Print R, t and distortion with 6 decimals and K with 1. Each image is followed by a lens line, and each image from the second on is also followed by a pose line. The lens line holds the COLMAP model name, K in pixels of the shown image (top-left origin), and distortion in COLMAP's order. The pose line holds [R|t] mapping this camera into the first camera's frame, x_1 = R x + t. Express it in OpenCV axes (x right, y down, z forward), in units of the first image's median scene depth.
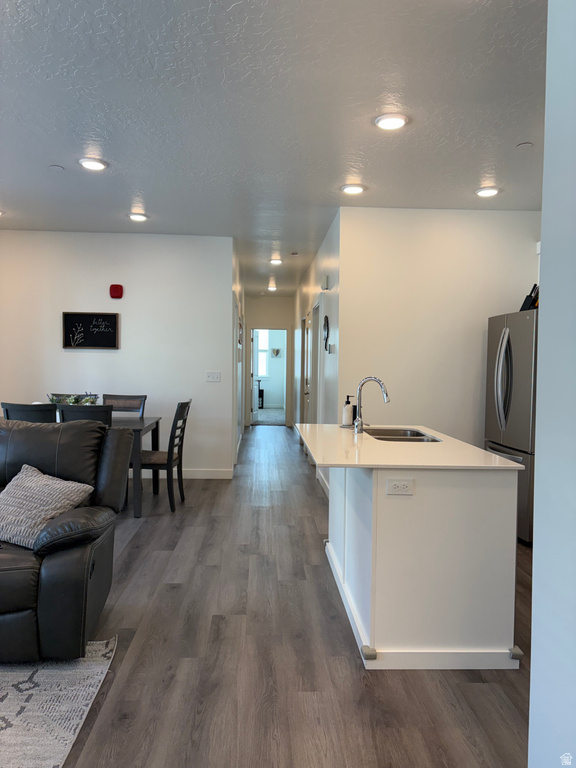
lens RADIAL K [[578.6, 0, 281.6], [0, 578.6, 386.7], [0, 0, 1]] dist [0.057936, -0.067198]
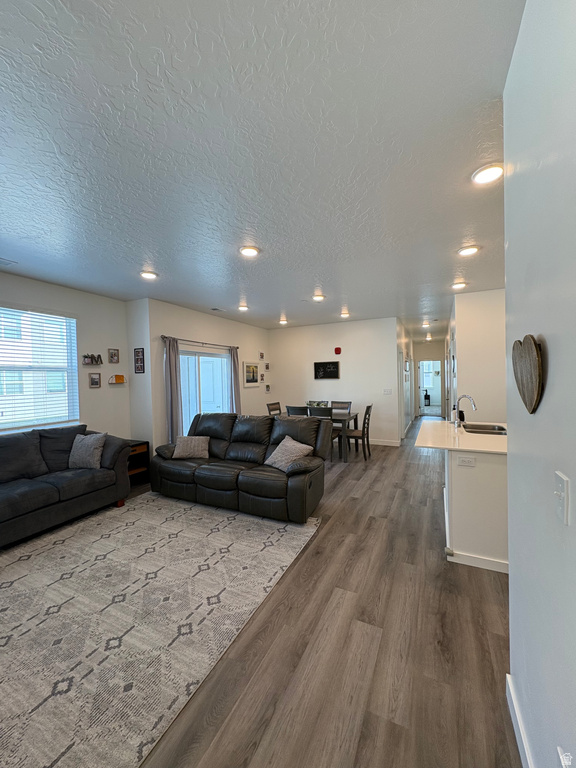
lens RADIAL K [[303.4, 0, 287.0], [0, 303.4, 385.7], [0, 0, 1]] dist [-0.000430, 0.000316]
pose [[0.878880, -0.022516, -0.476511, 0.108872], [0.012955, 0.999644, -0.023341, -0.028022], [0.476867, 0.014341, 0.878859, -0.047302]]
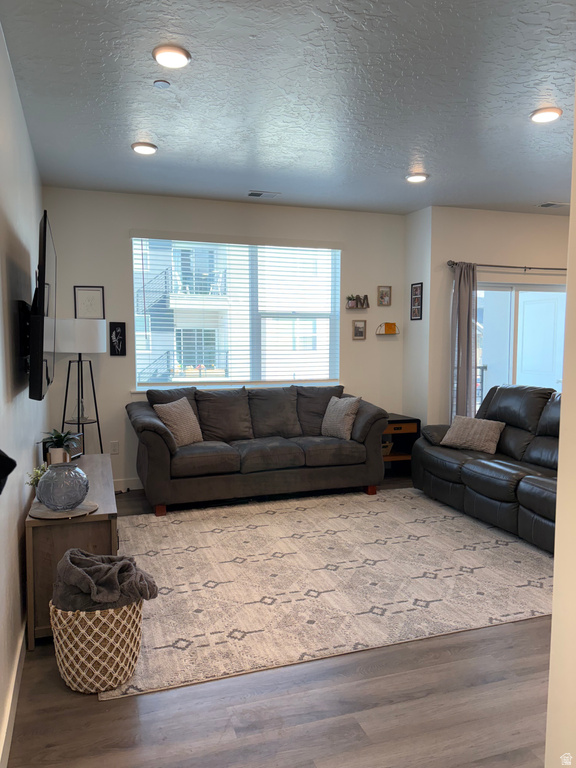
lens RADIAL K [[578.6, 0, 285.9], [0, 578.6, 385.1], [0, 0, 1]] dist [0.057936, -0.067198]
pose [[0.285350, 0.059996, -0.956544, 0.428704], [-0.037425, 0.997975, 0.051430, -0.005675], [0.957692, 0.021123, 0.287018, -0.056375]]
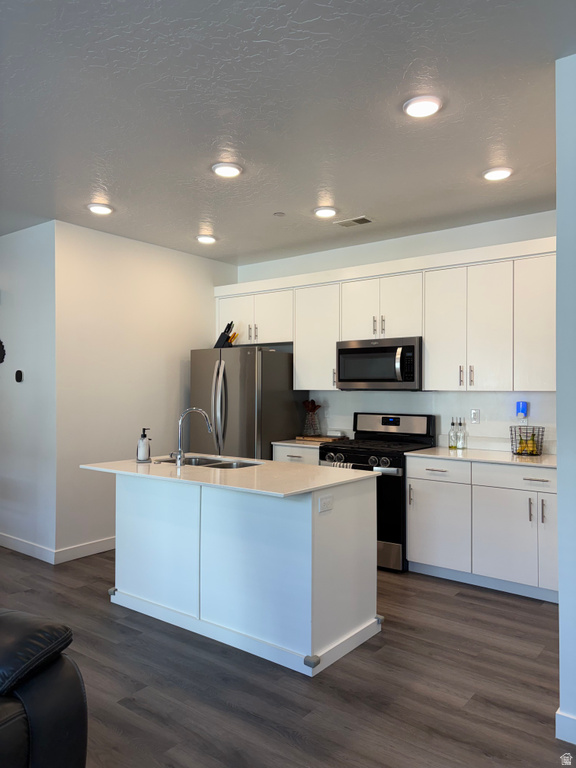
lens RADIAL K [[578.6, 0, 280.8], [0, 578.6, 385.6], [0, 0, 1]] dist [0.057936, -0.067198]
pose [[0.648068, -0.009015, 0.761529, -0.465627], [0.039018, 0.999010, -0.021378, -0.025857], [-0.760582, 0.043568, 0.647779, 0.202063]]
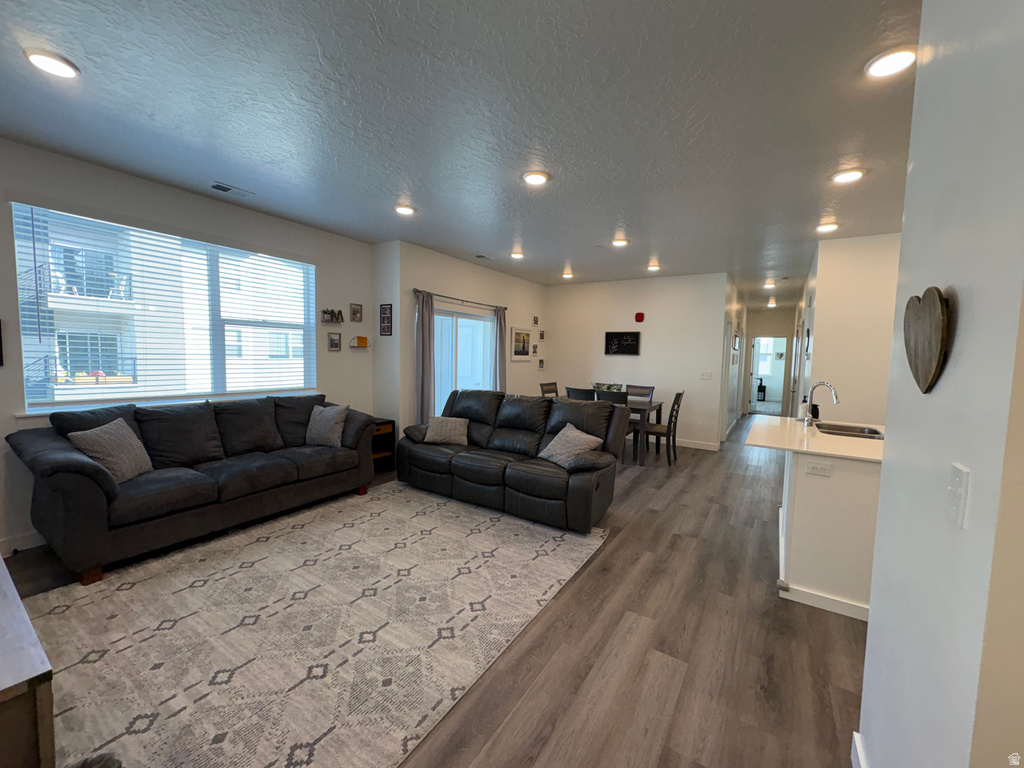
lens RADIAL K [[404.6, 0, 513.1], [0, 404.6, 385.6], [0, 0, 1]] dist [-0.000430, 0.000316]
pose [[0.816379, 0.049258, -0.575412, 0.101020], [-0.037770, 0.998777, 0.031913, -0.011075], [0.576280, -0.004320, 0.817241, -0.086715]]
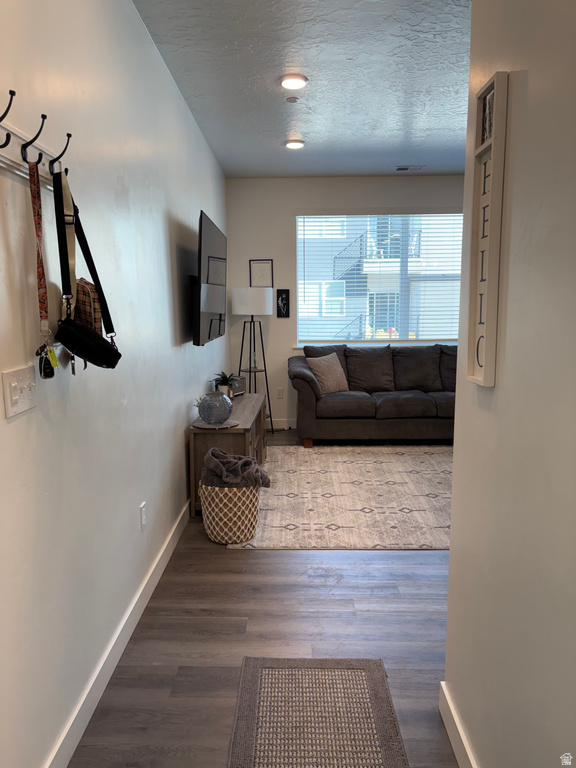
lens RADIAL K [[578.6, 0, 284.6], [0, 578.6, 383.7], [0, 0, 1]] dist [0.057936, -0.067198]
pose [[-0.063544, 0.119329, -0.990819, 0.646589], [-0.033996, 0.991991, 0.121650, -0.002159], [0.997400, 0.041414, -0.058978, 0.063225]]
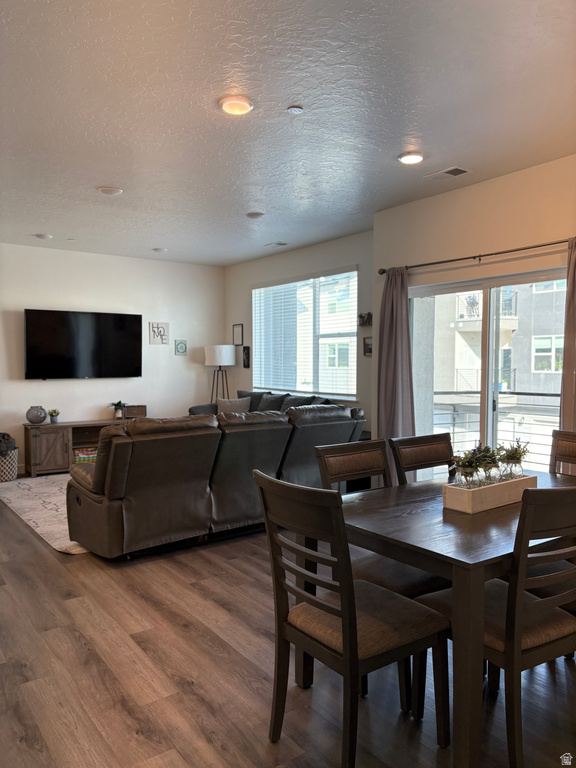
lens RADIAL K [[578.6, 0, 273.8], [0, 578.6, 385.3], [0, 0, 1]] dist [0.057936, -0.067198]
pose [[-0.838933, 0.000623, -0.544235, 0.051163], [-0.044507, 0.996571, 0.069747, -0.075439], [0.542412, 0.082735, -0.836029, 1.718955]]
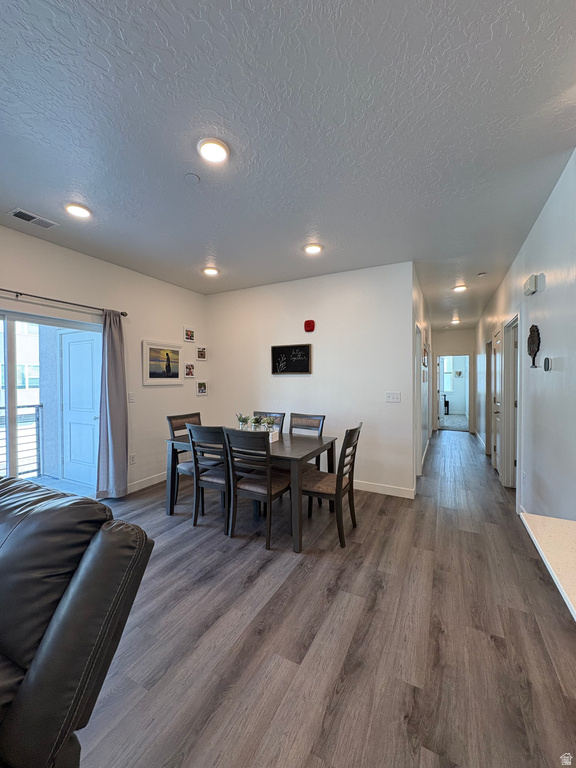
lens RADIAL K [[303.4, 0, 288.0], [0, 303.4, 384.8], [0, 0, 1]] dist [-0.000430, 0.000316]
pose [[0.868583, -0.009930, -0.495444, -0.019644], [-0.006255, 0.999500, -0.030999, -0.036072], [0.495504, 0.030024, 0.868086, 0.702739]]
